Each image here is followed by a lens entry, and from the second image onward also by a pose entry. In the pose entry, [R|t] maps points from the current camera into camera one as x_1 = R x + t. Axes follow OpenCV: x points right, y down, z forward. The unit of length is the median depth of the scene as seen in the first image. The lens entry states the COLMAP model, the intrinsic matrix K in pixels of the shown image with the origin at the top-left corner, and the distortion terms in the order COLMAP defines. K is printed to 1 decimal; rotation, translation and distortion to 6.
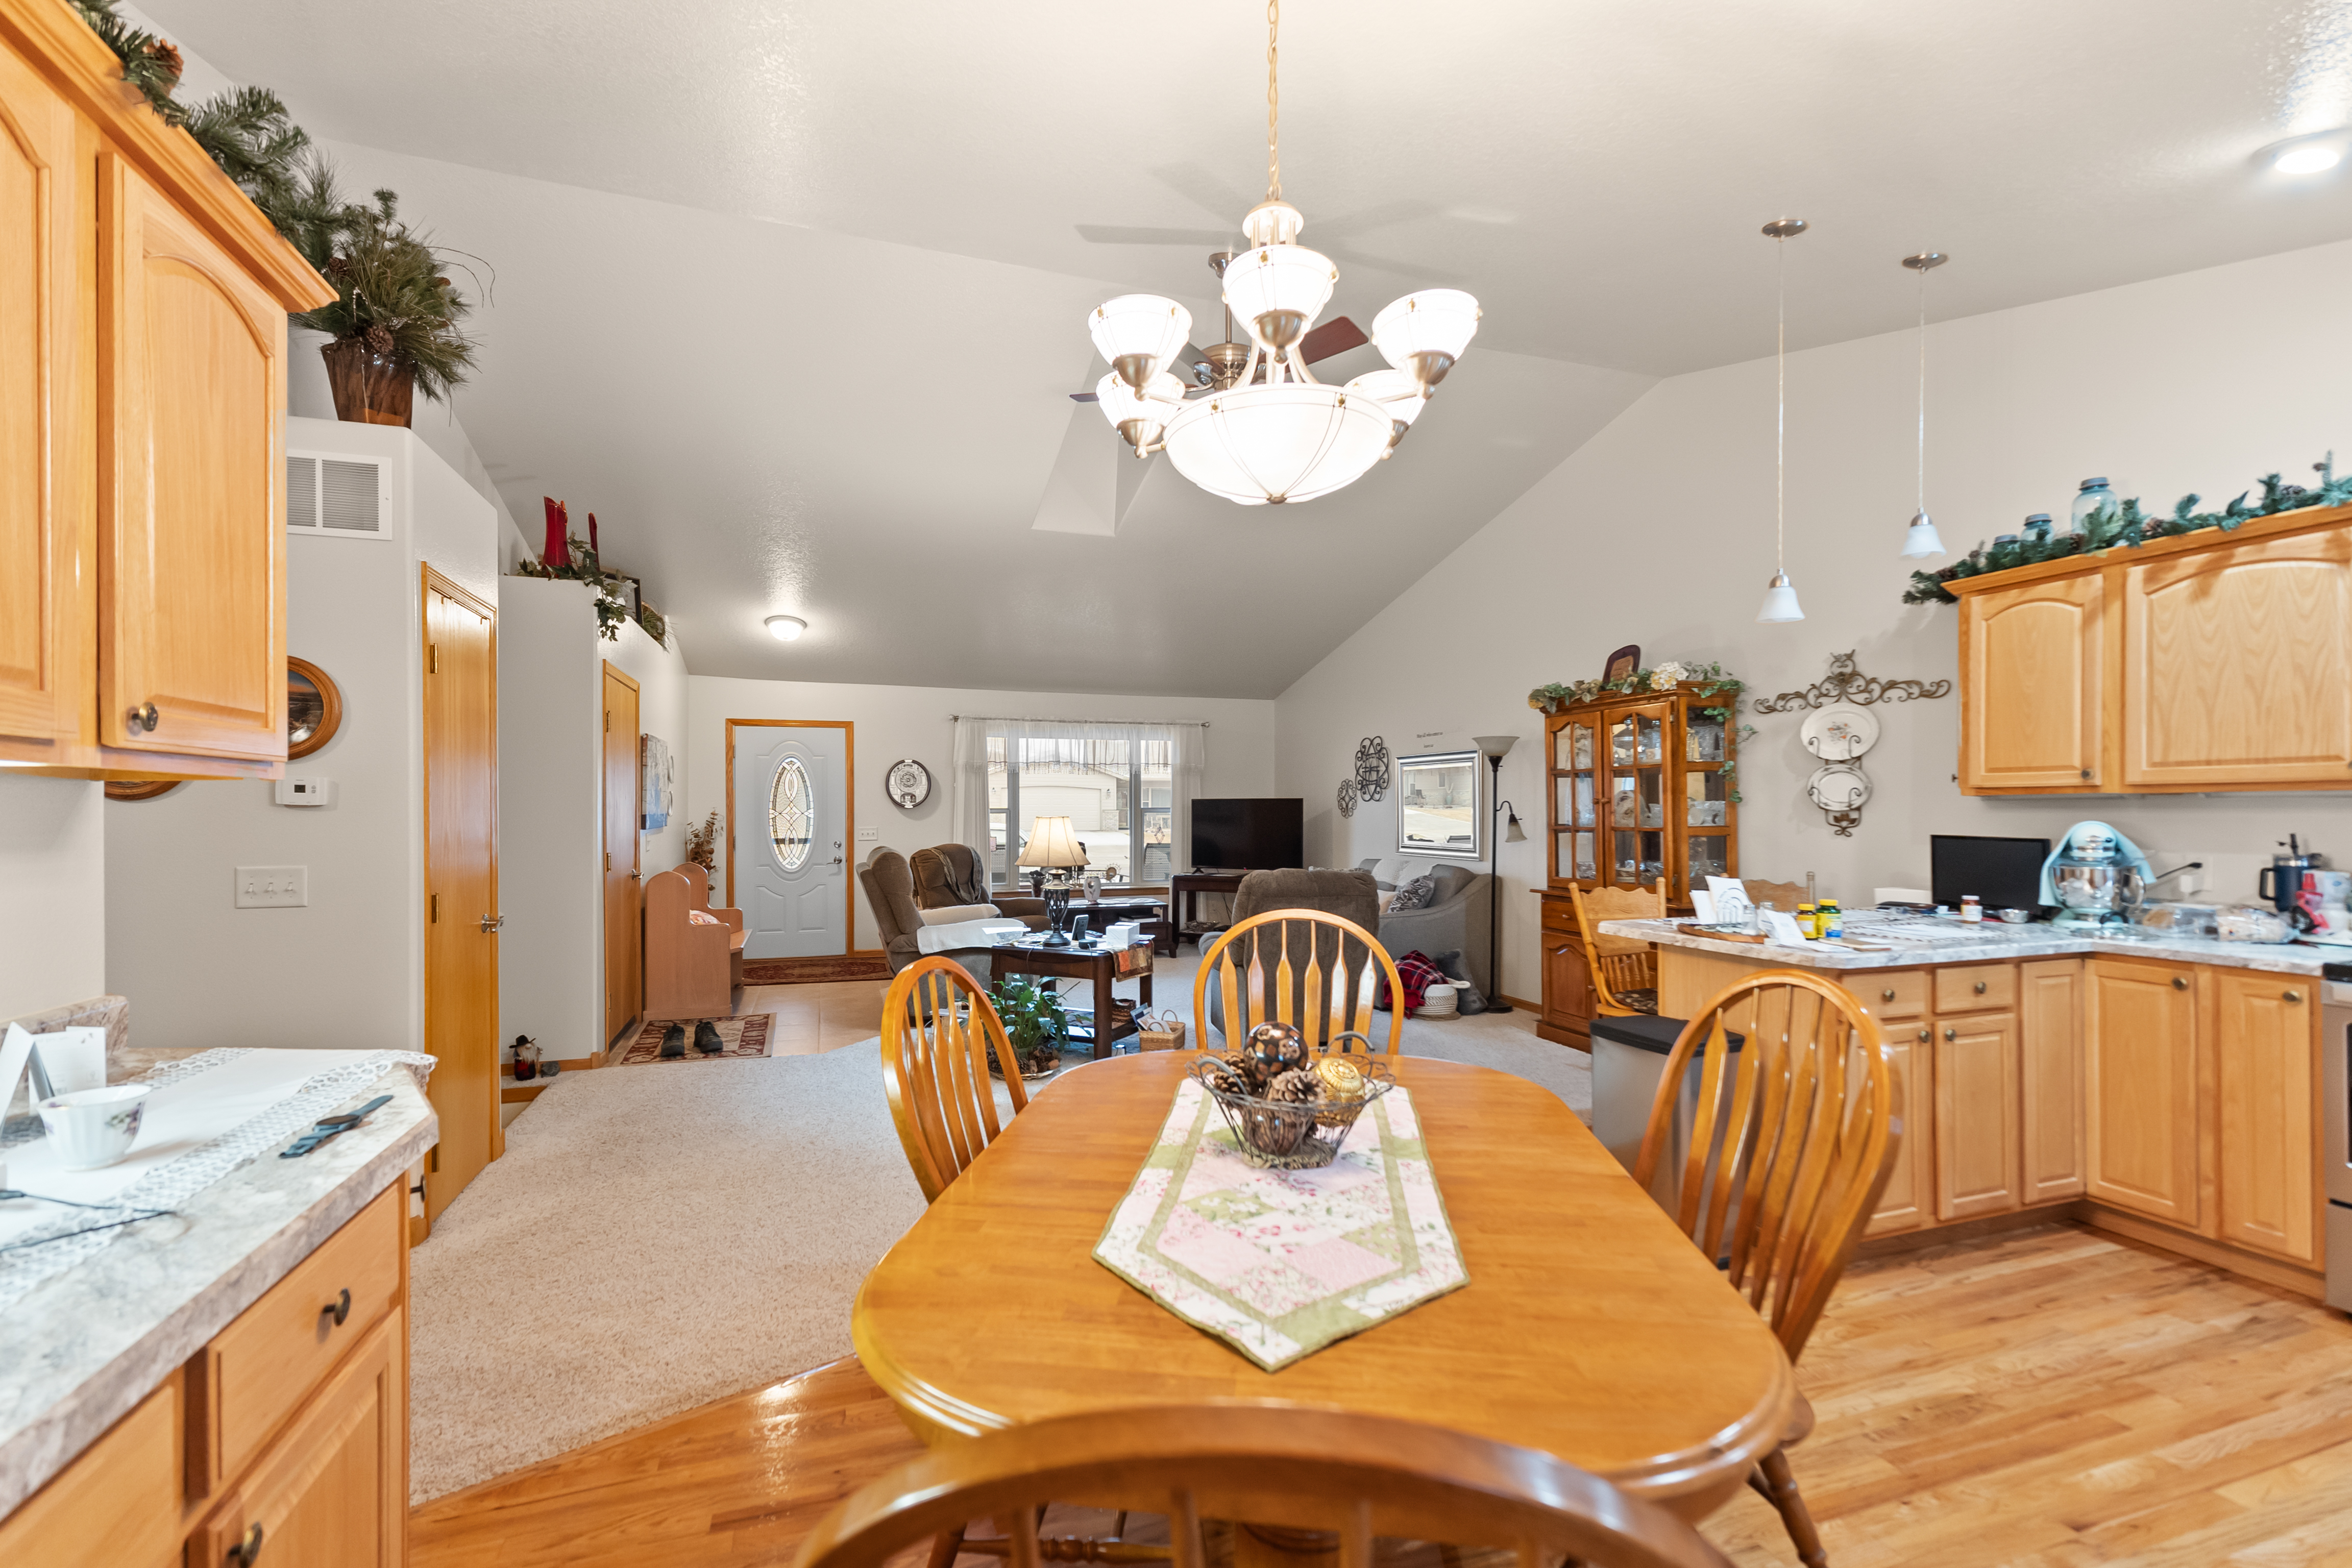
lens RADIAL K [[997.9, 0, 1168.6], [0, 997.9, 805.0], [0, 0, 1]] dist [0.004526, 0.000226]
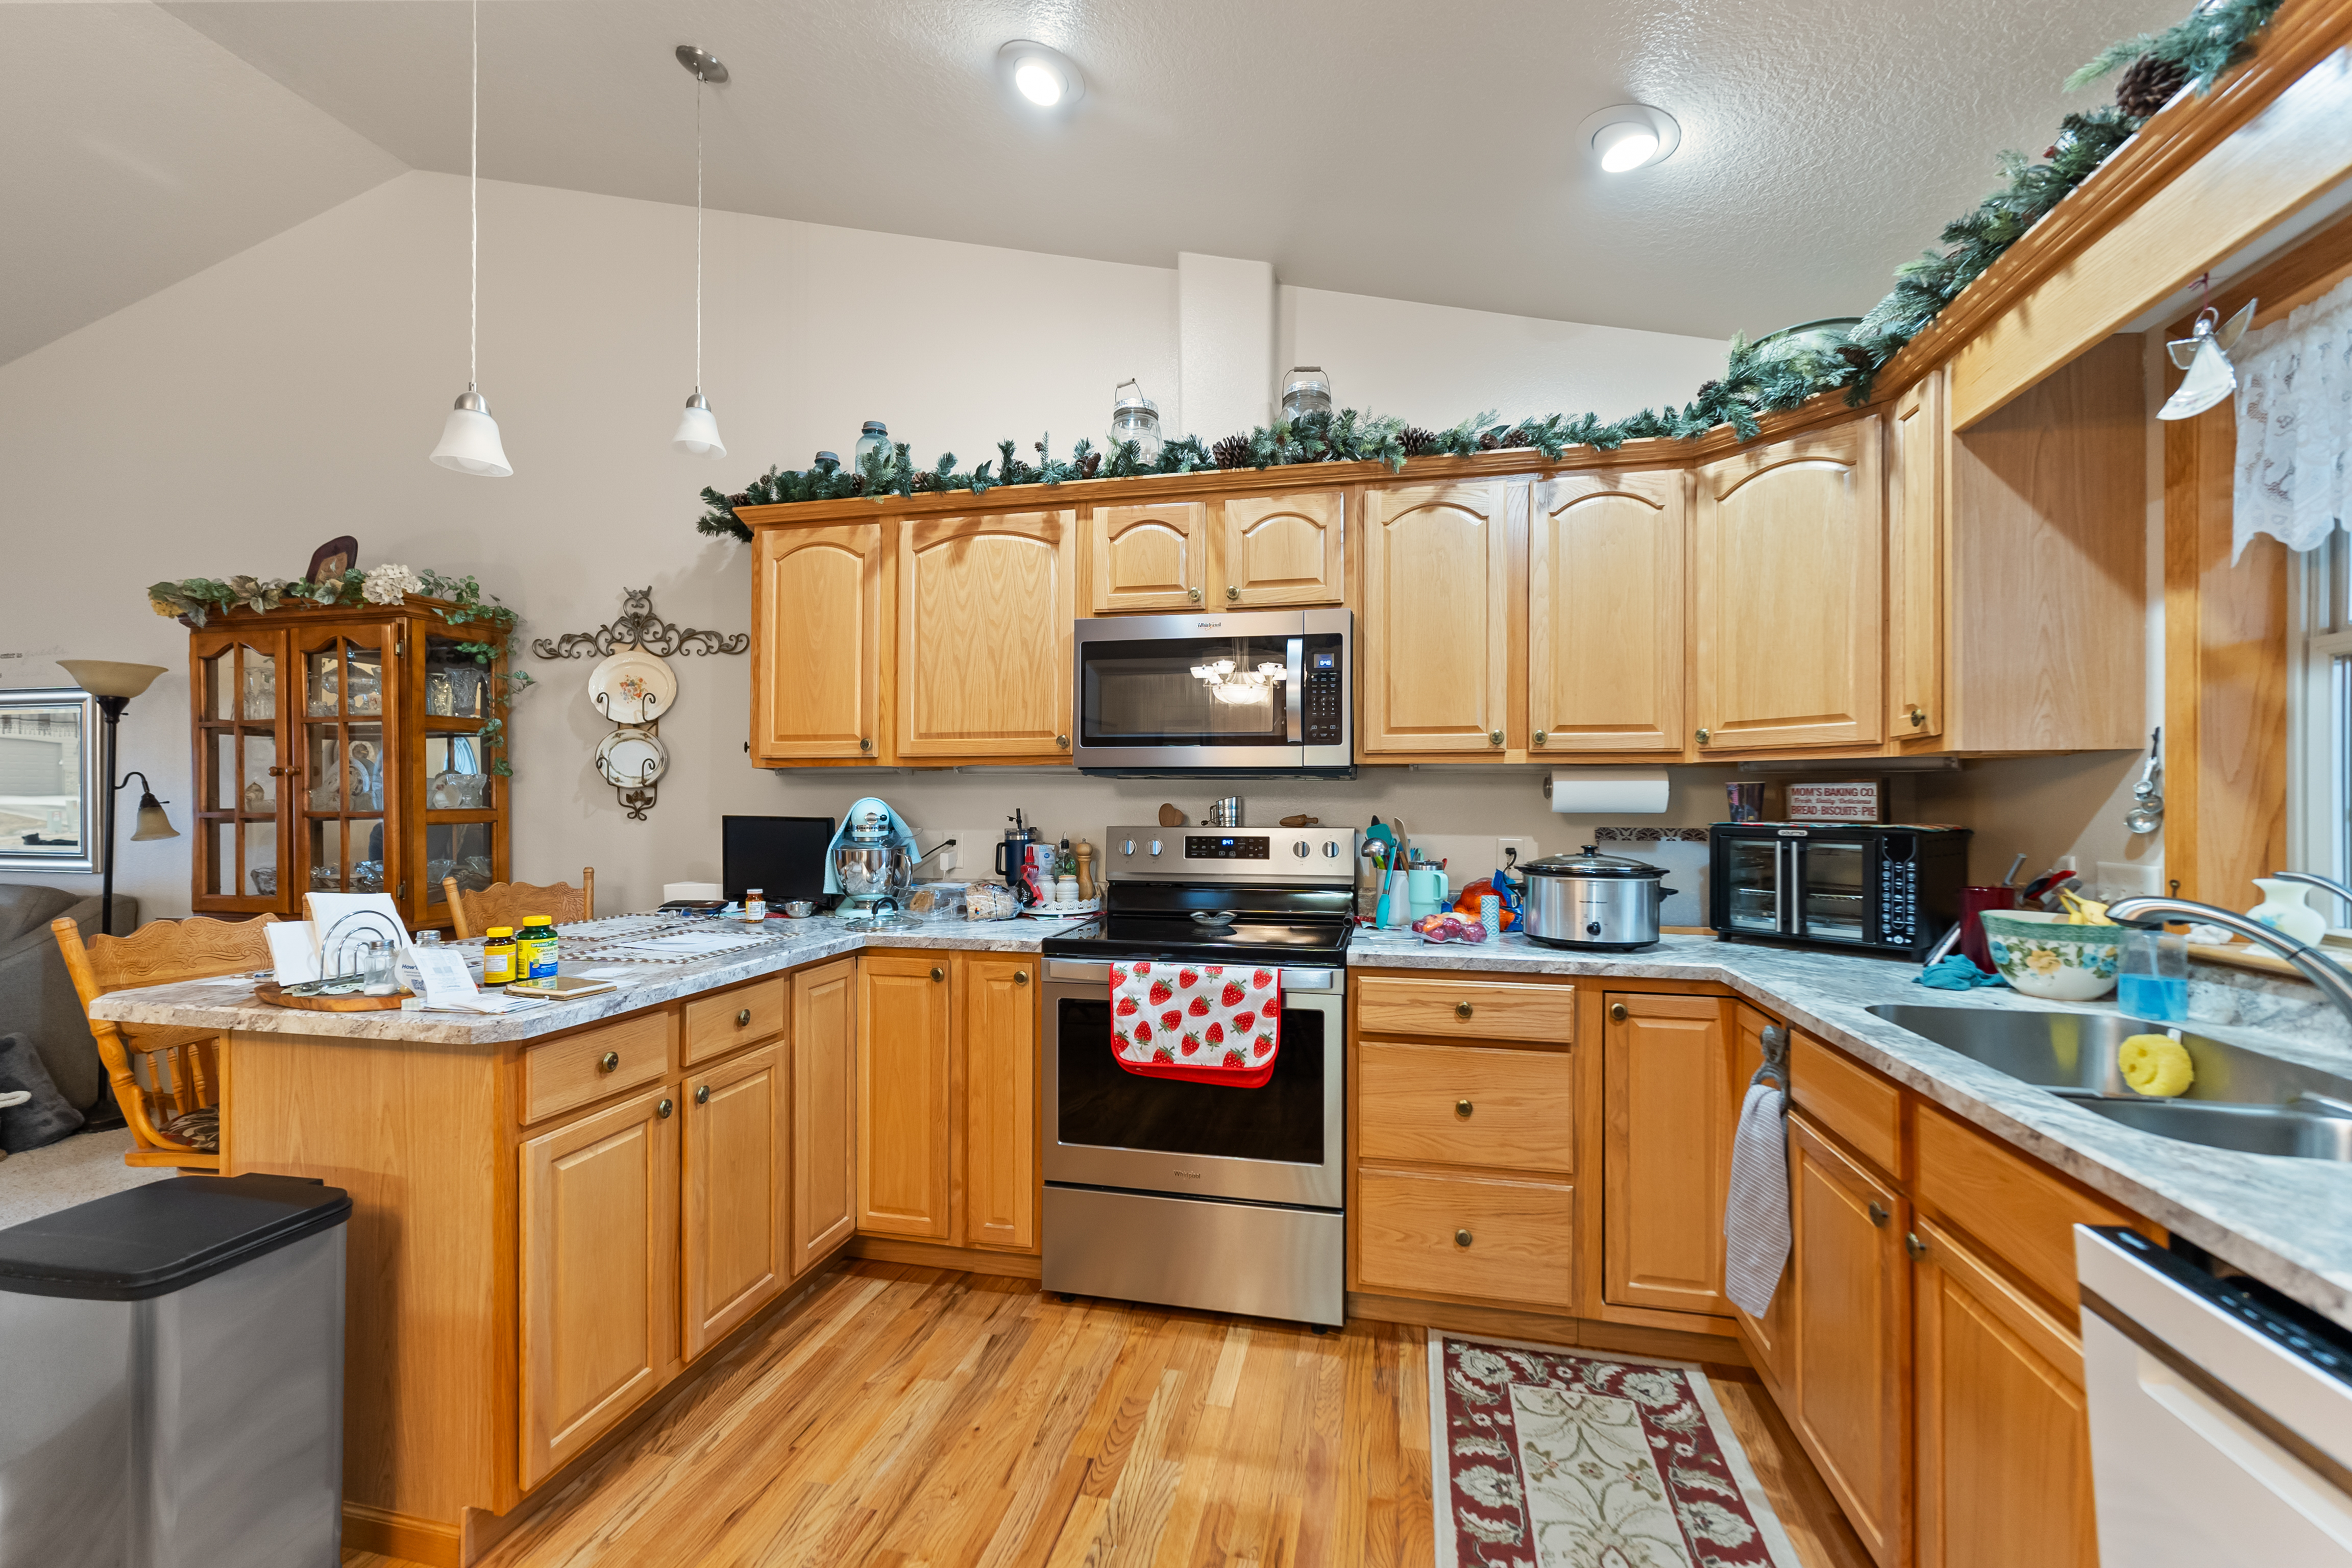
lens RADIAL K [[982.7, 0, 1168.6], [0, 982.7, 800.5], [0, 0, 1]] dist [0.003630, -0.000011]
pose [[0.530088, 0.003240, 0.847937, 0.318726], [-0.006634, 0.999978, 0.000327, 0.017144], [-0.847917, -0.005798, 0.530097, 0.307934]]
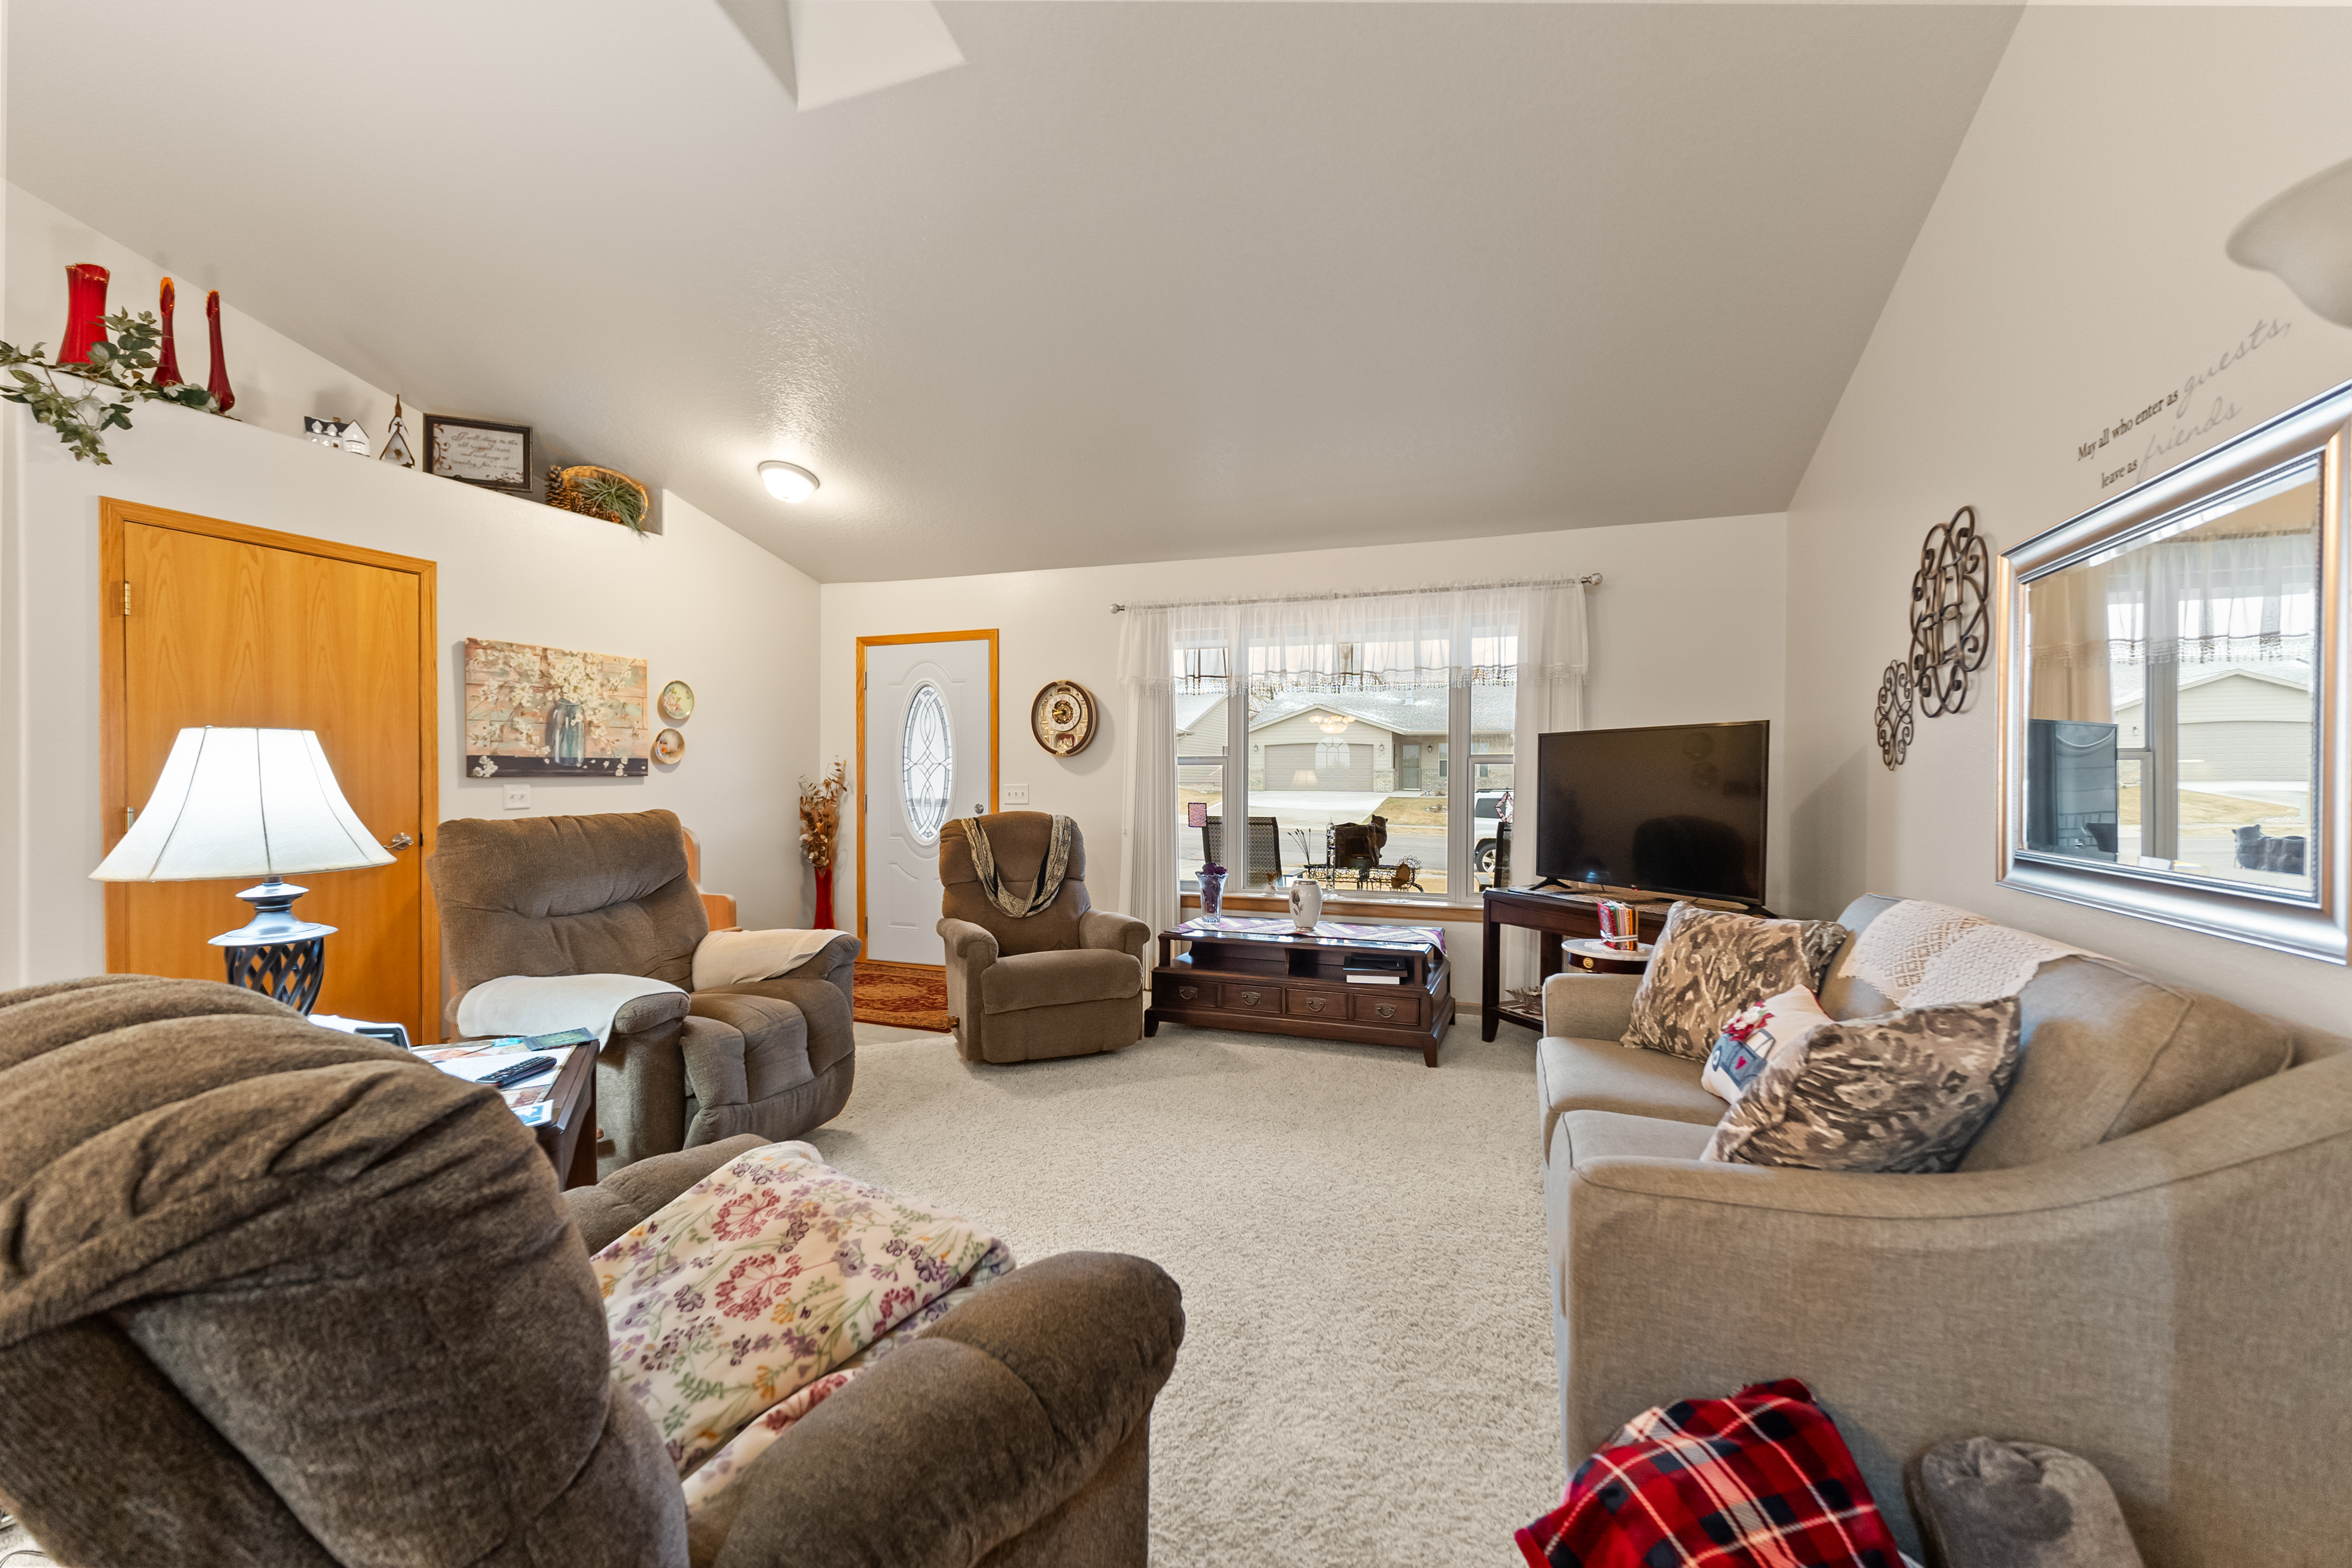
lens RADIAL K [[982.7, 0, 1168.6], [0, 982.7, 800.5], [0, 0, 1]] dist [0.003630, -0.000011]
pose [[0.768768, 0.018609, -0.639257, 0.540521], [-0.002837, 0.999666, 0.025688, 0.040780], [0.639522, -0.017935, 0.768564, 1.496633]]
